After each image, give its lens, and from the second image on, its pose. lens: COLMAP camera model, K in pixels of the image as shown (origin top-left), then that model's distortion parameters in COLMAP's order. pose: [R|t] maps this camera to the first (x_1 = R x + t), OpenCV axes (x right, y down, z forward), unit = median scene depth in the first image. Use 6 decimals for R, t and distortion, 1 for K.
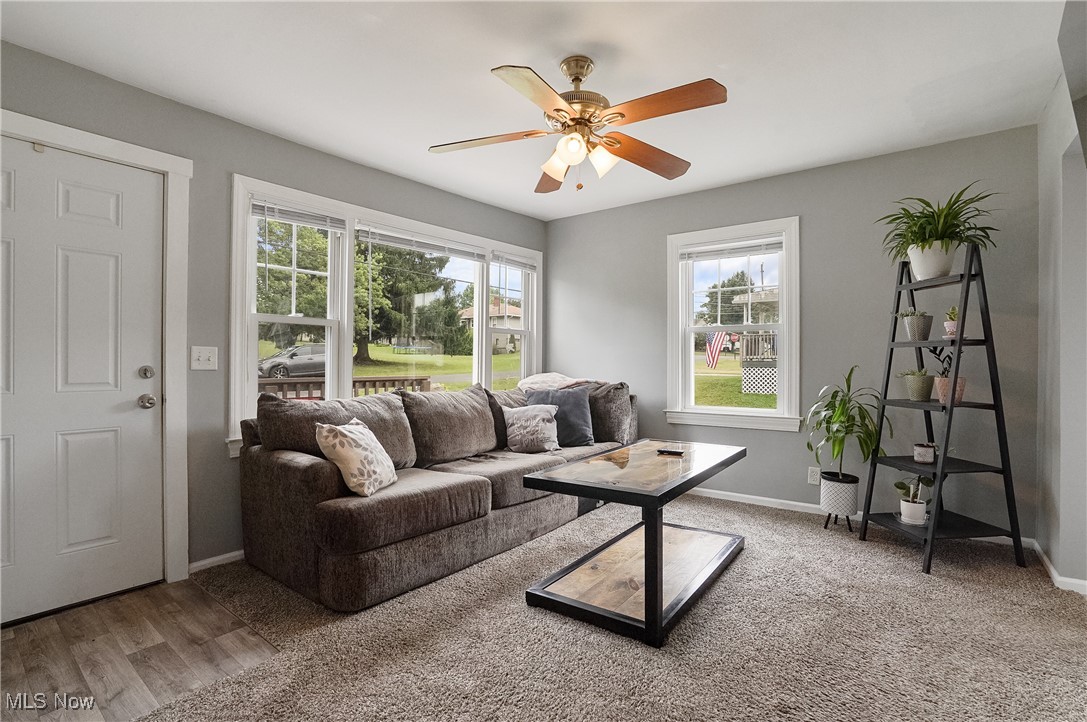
lens RADIAL K [[499.9, 0, 543.5], [0, 499.9, 361.0], [0, 0, 1]] dist [-0.003086, -0.000270]
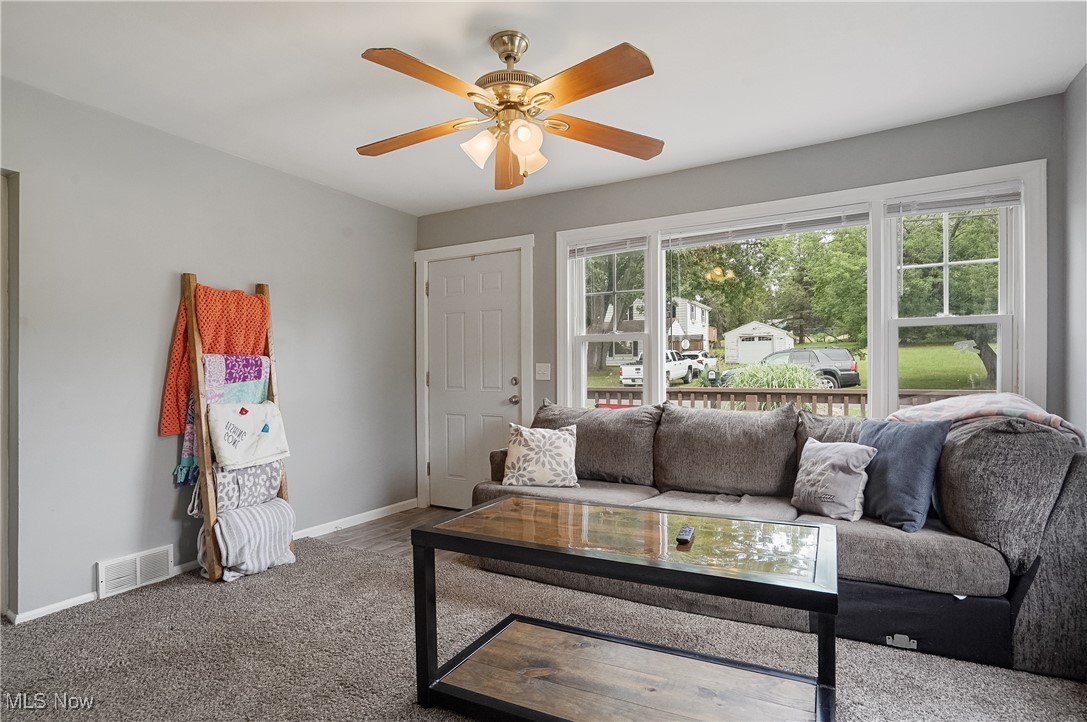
lens RADIAL K [[557.6, 0, 542.5], [0, 557.6, 365.4], [0, 0, 1]] dist [-0.086992, 0.058906]
pose [[0.161740, -0.014829, -0.986722, 0.682933], [0.005368, 0.999886, -0.014147, -0.000367], [0.986819, -0.003008, 0.161801, 0.596312]]
